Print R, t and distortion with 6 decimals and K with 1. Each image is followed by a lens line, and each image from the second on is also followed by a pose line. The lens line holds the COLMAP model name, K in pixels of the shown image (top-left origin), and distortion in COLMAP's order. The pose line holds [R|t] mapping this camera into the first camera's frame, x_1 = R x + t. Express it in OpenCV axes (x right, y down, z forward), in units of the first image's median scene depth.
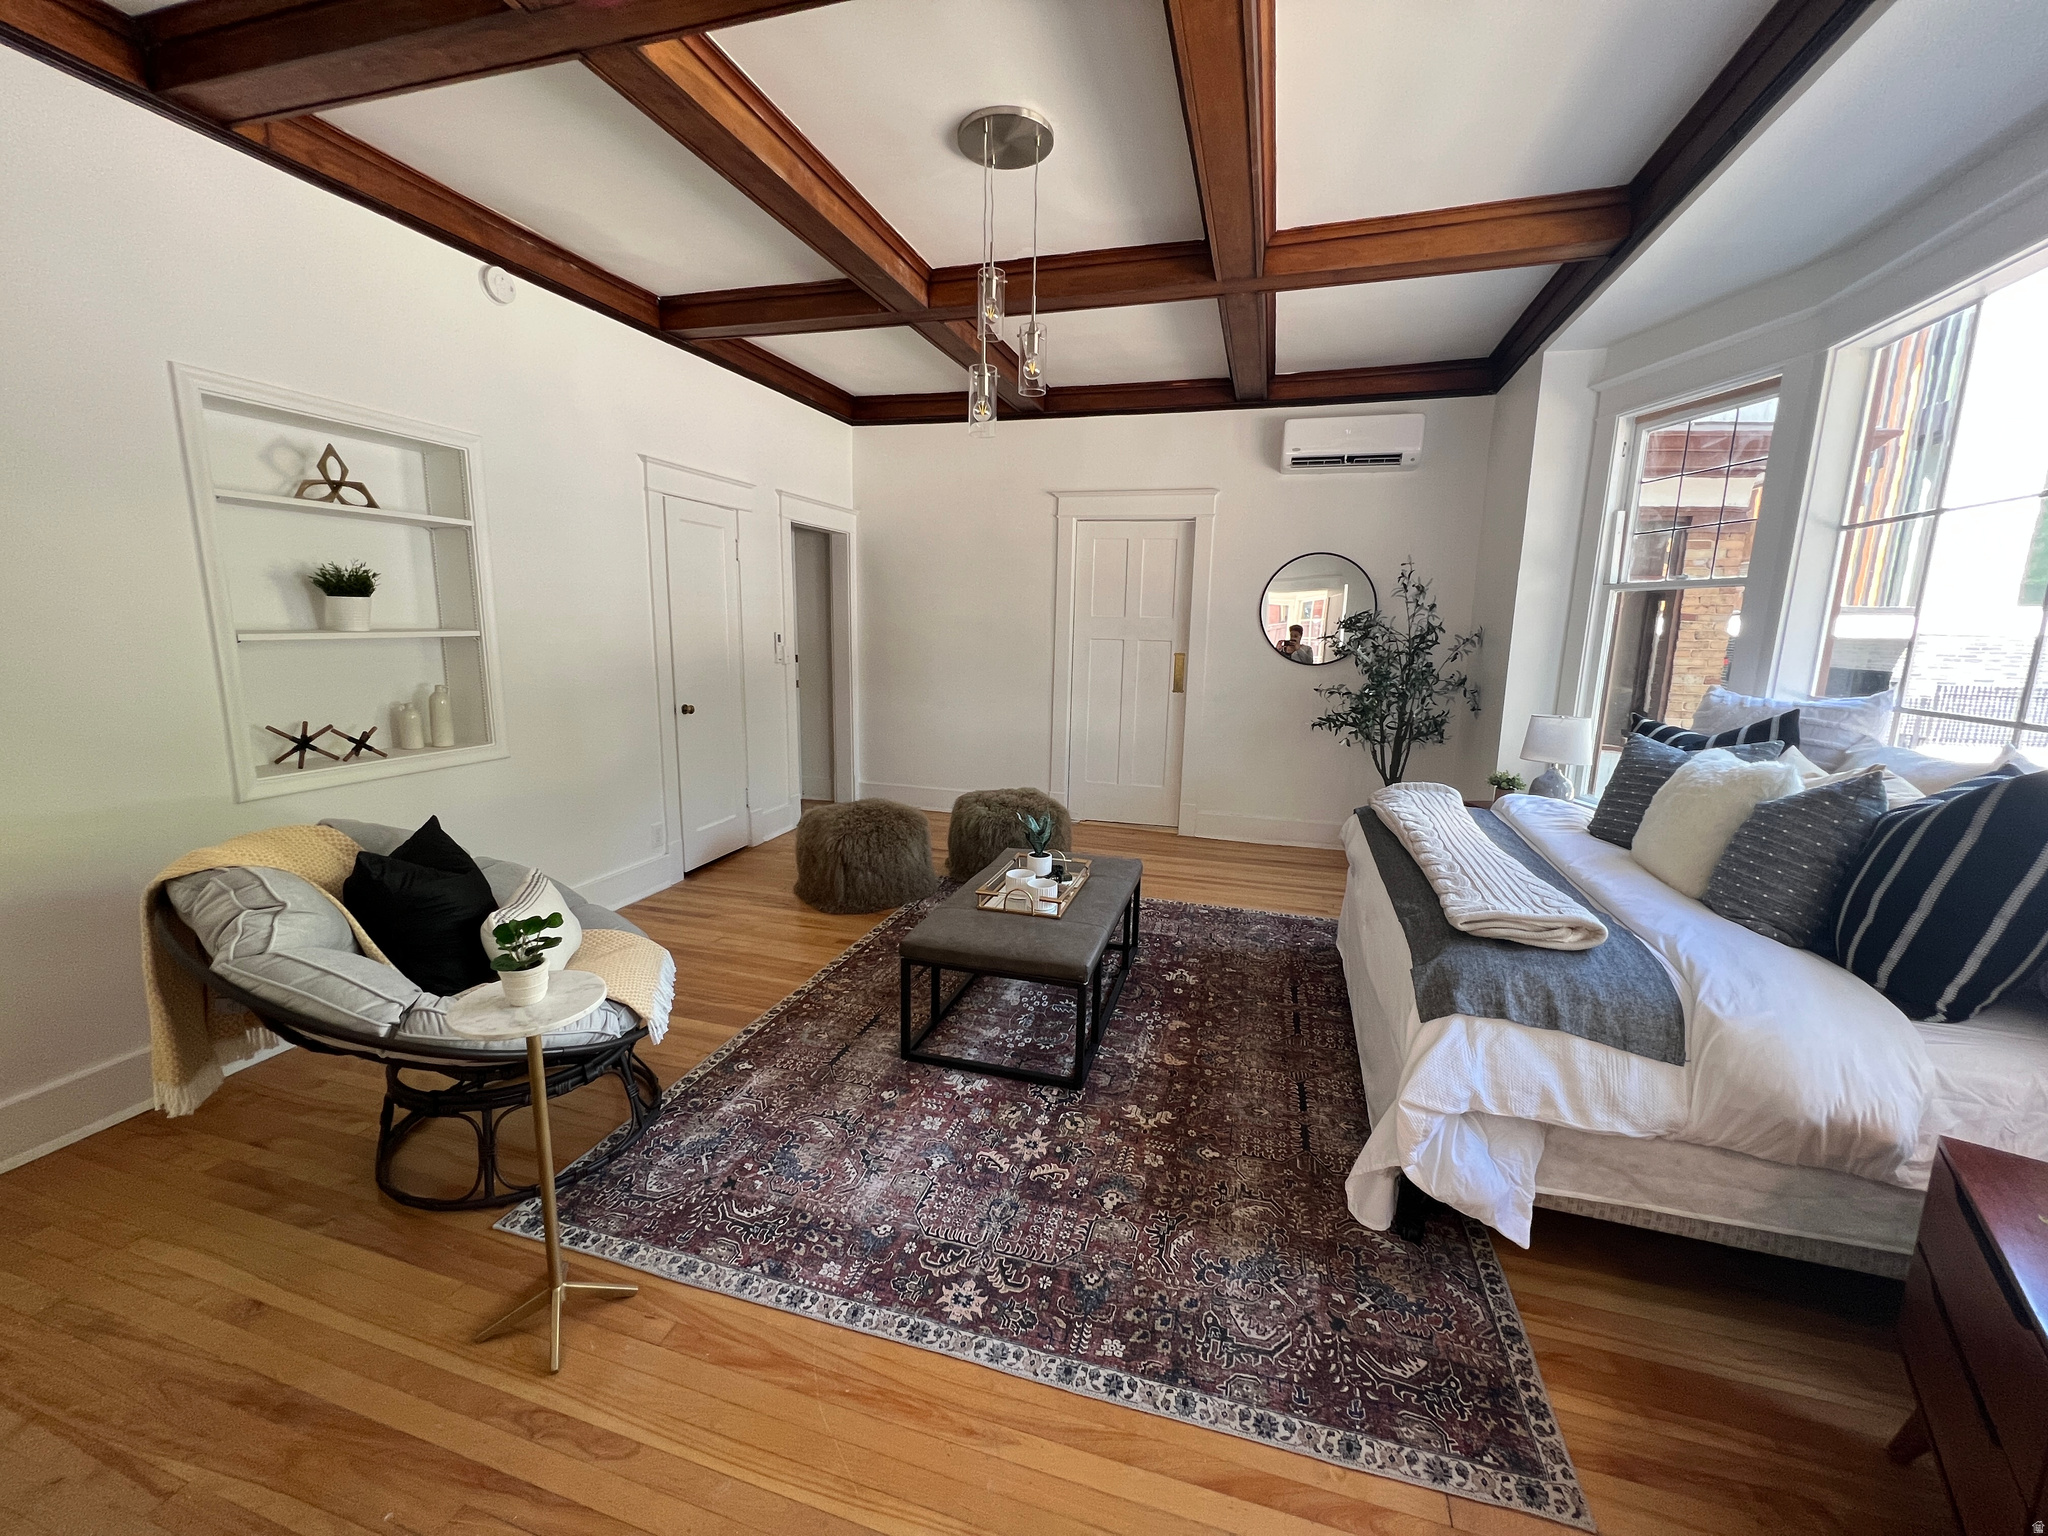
lens RADIAL K [[818.1, 0, 1030.5], [0, 818.1, 768.3], [0, 0, 1]] dist [0.001936, -0.000007]
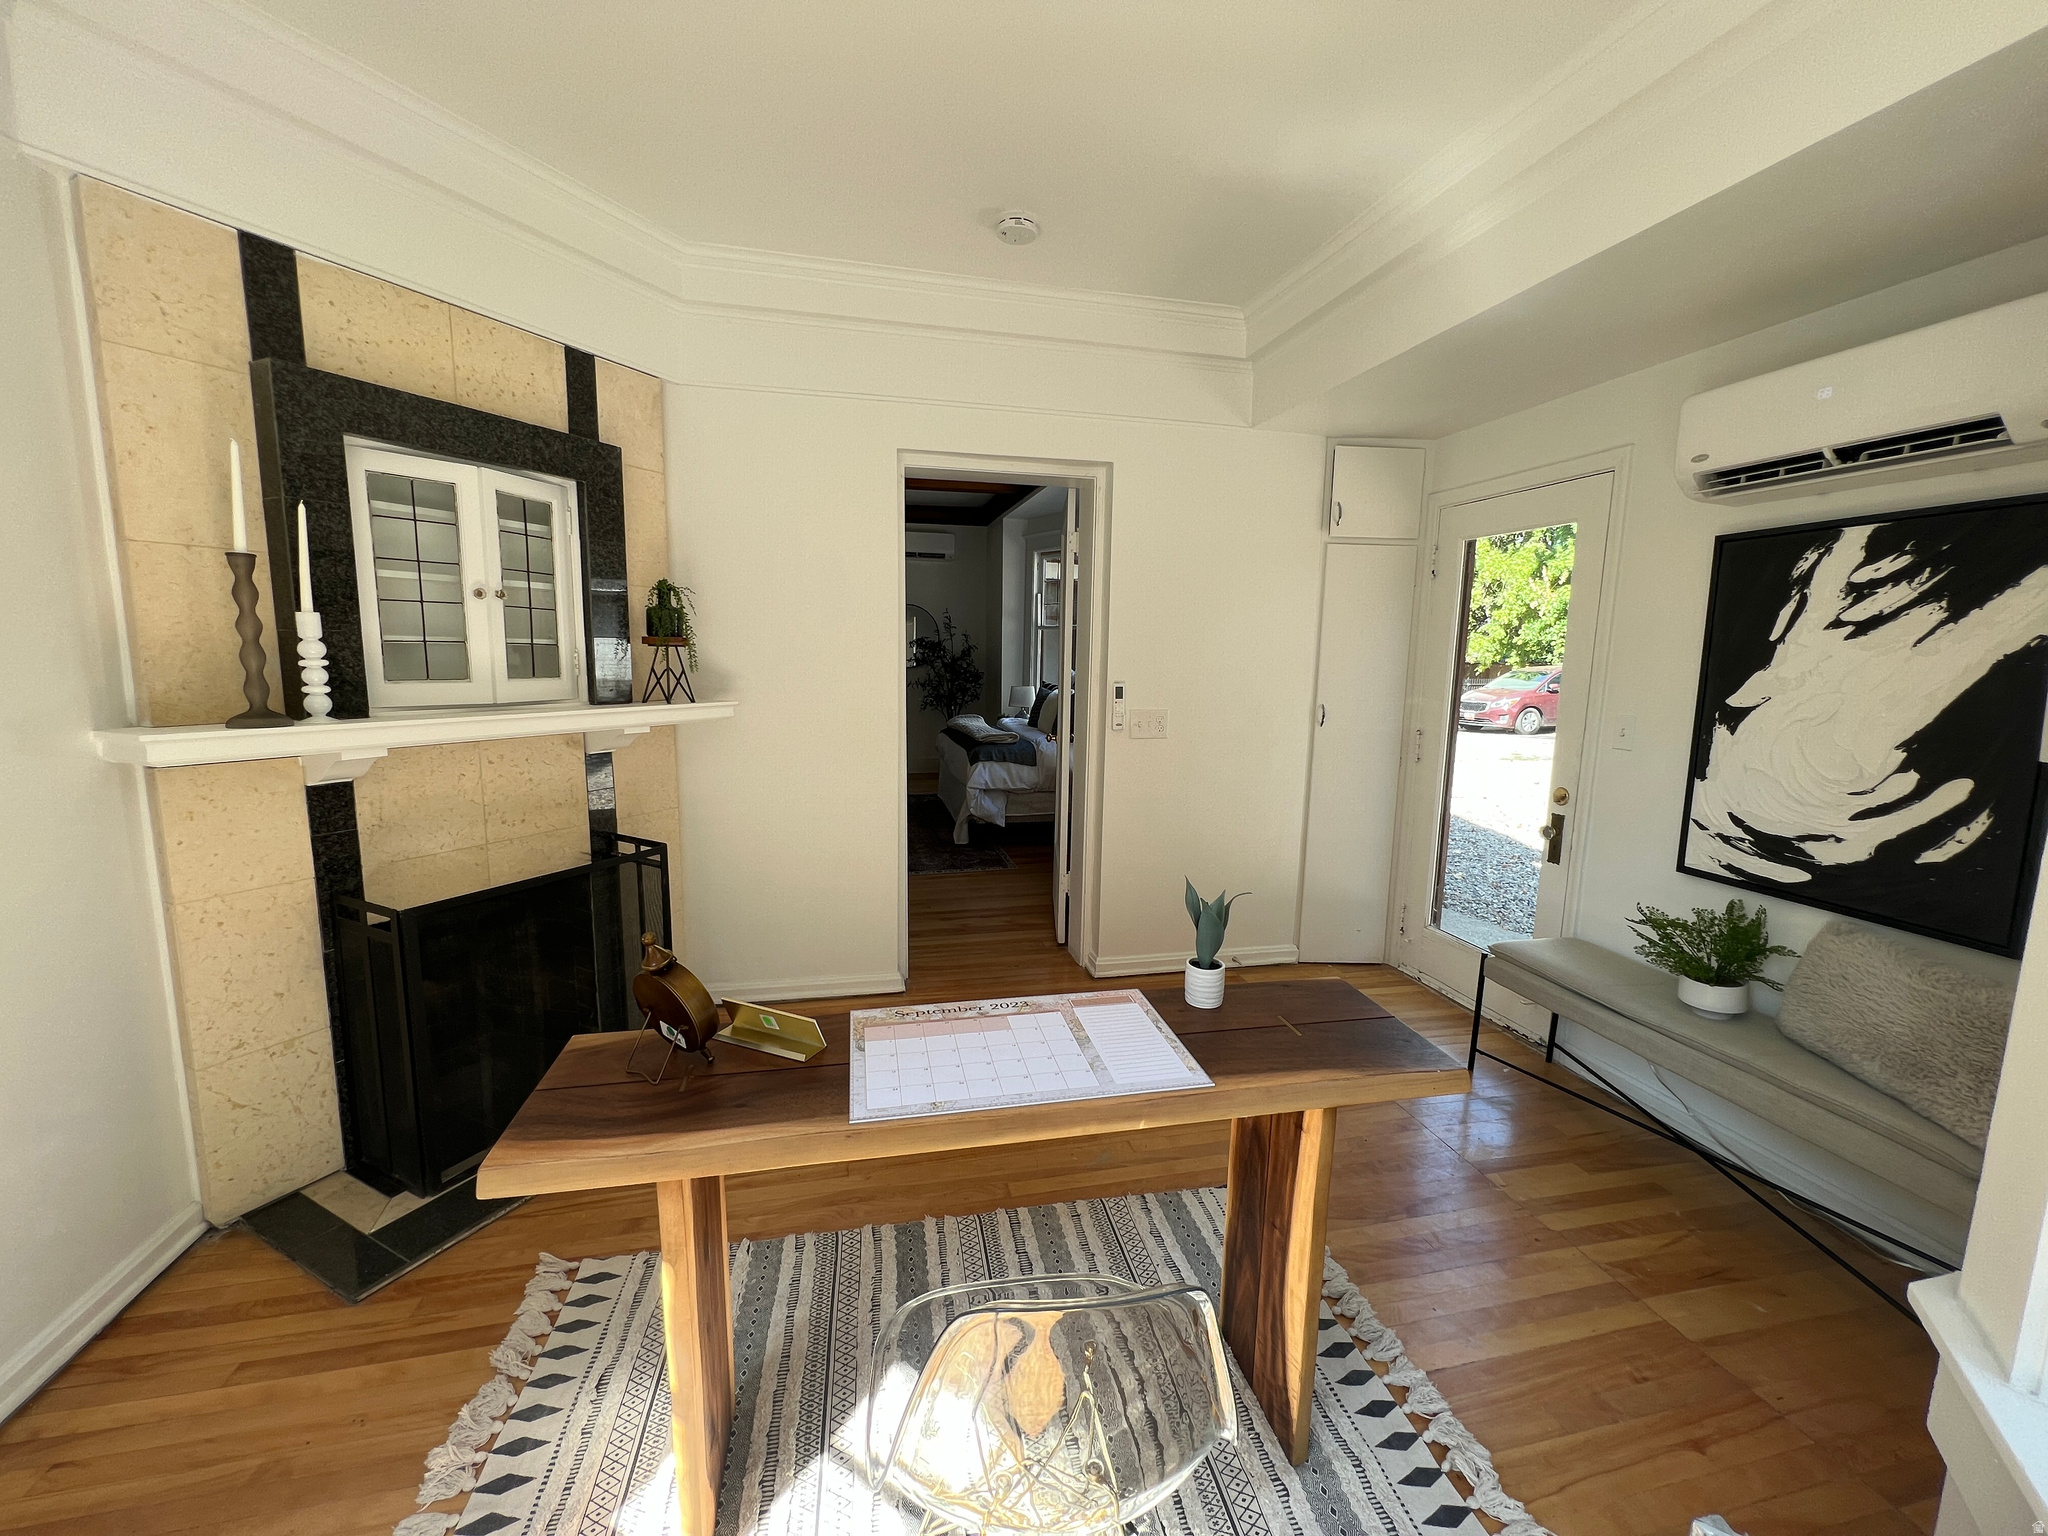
lens RADIAL K [[818.1, 0, 1029.2], [0, 818.1, 763.9], [0, 0, 1]] dist [0.001936, -0.000007]
pose [[0.871161, -0.076818, 0.484950, -0.892143], [0.090807, 0.995854, -0.005378, 0.334777], [-0.482526, 0.048722, 0.874525, -1.949680]]
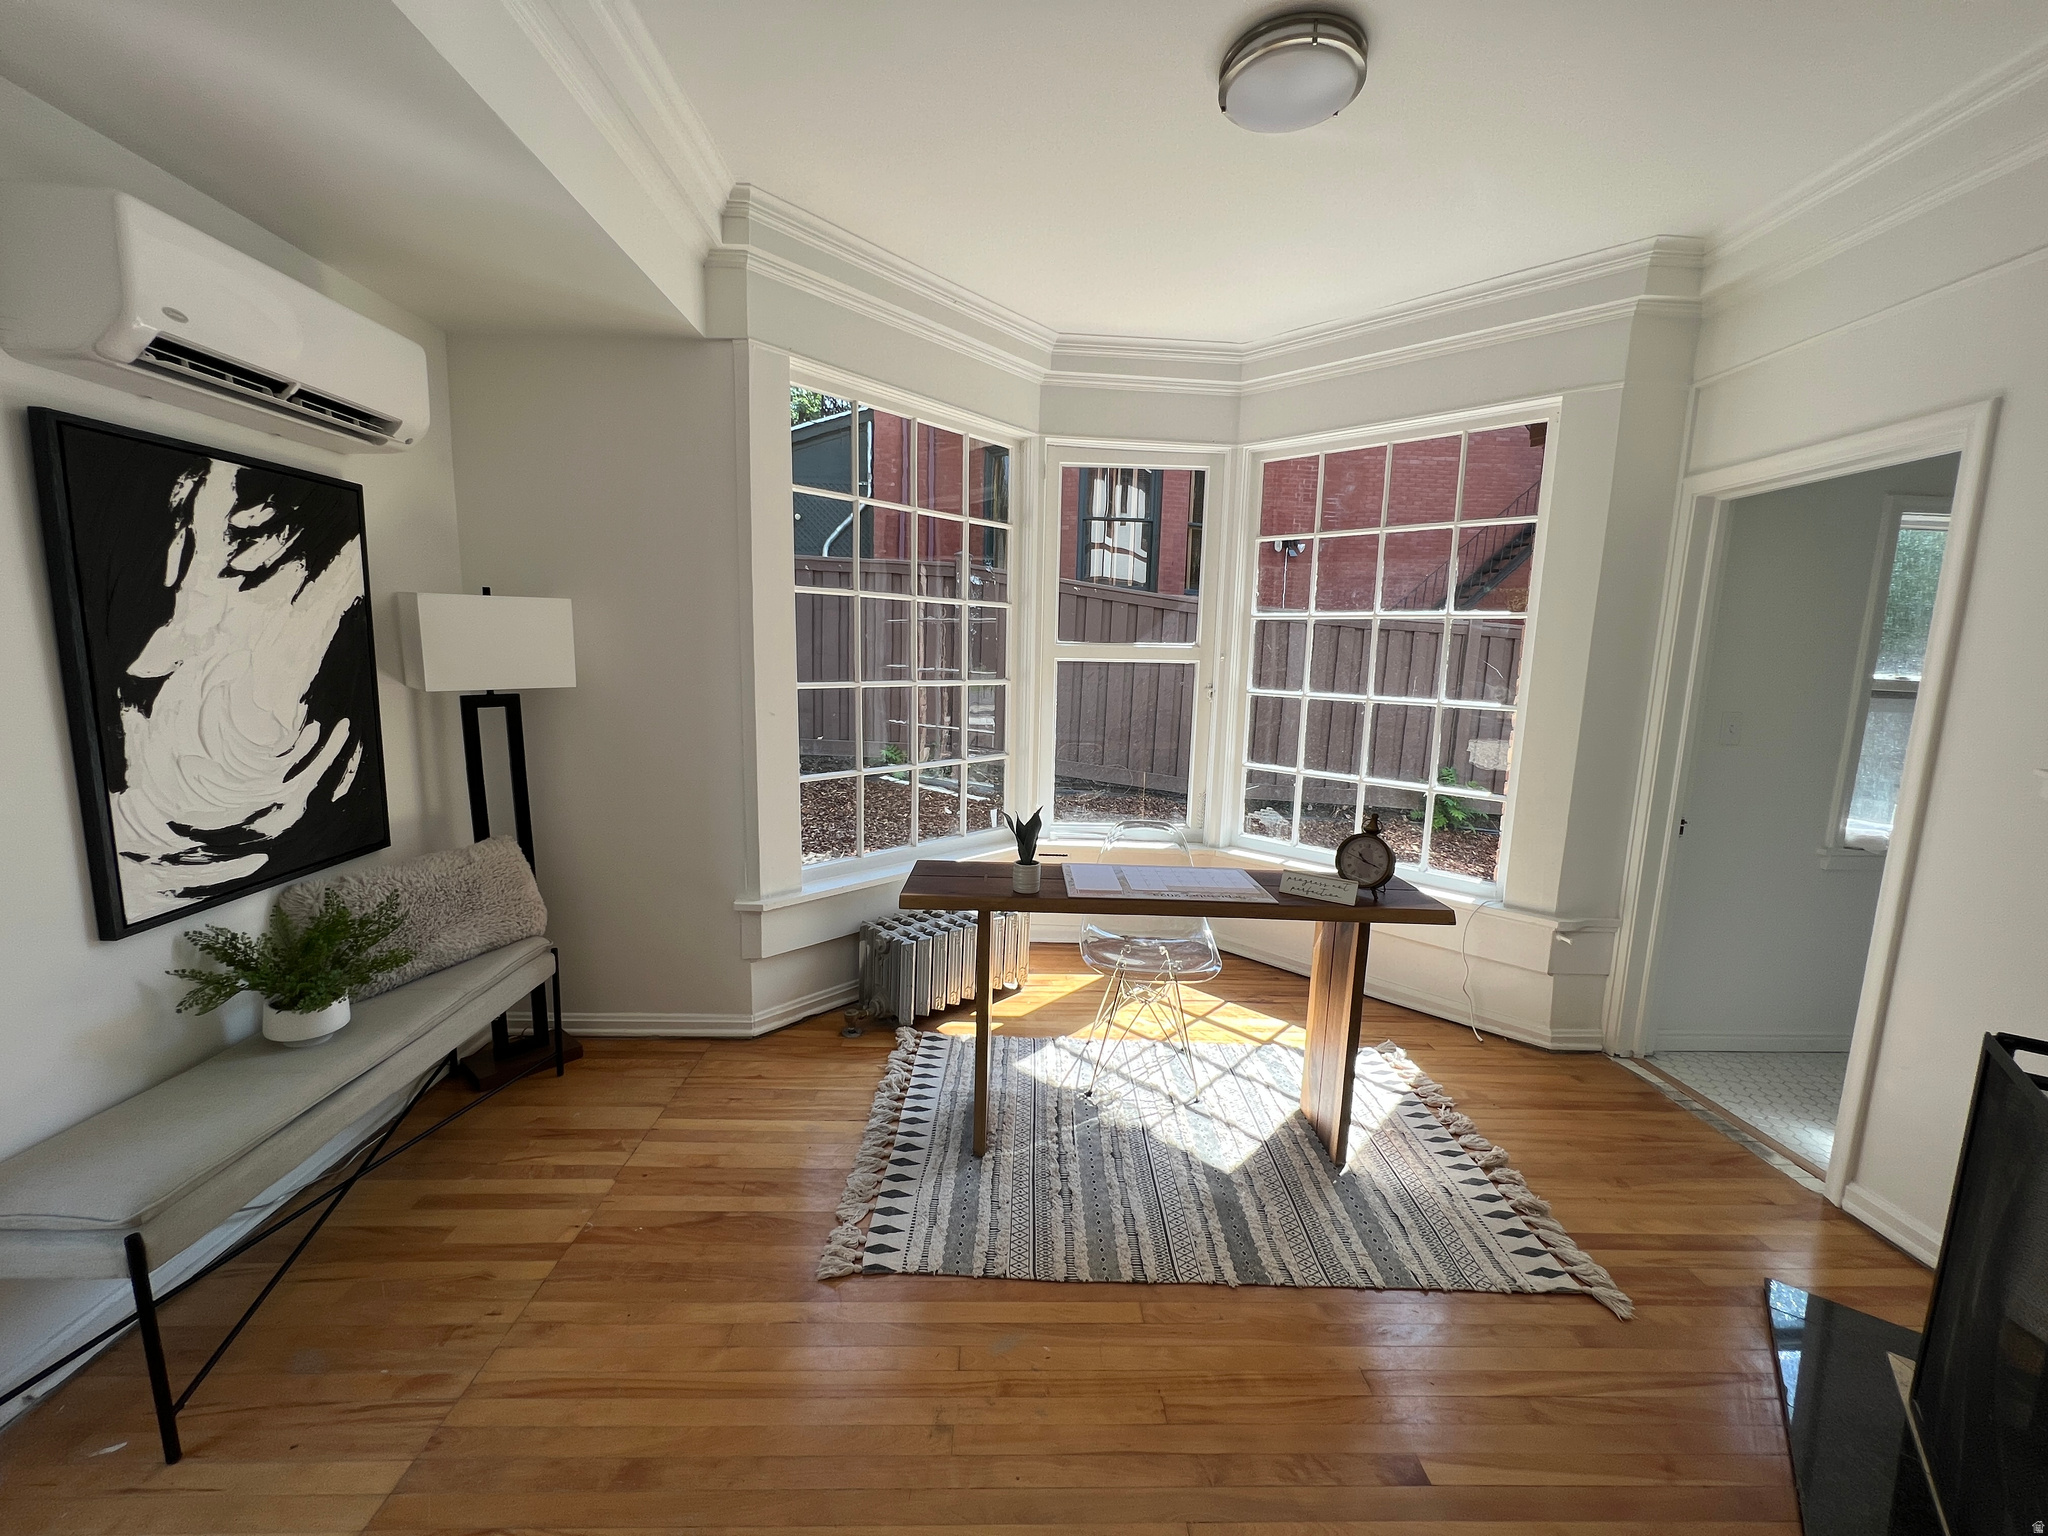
lens RADIAL K [[818.1, 0, 1033.7], [0, 818.1, 766.6], [0, 0, 1]] dist [0.001936, -0.000007]
pose [[-0.948489, -0.003080, -0.316795, 1.955156], [-0.104793, 0.946715, 0.304547, -0.520723], [0.298977, 0.322058, -0.898271, 3.272804]]
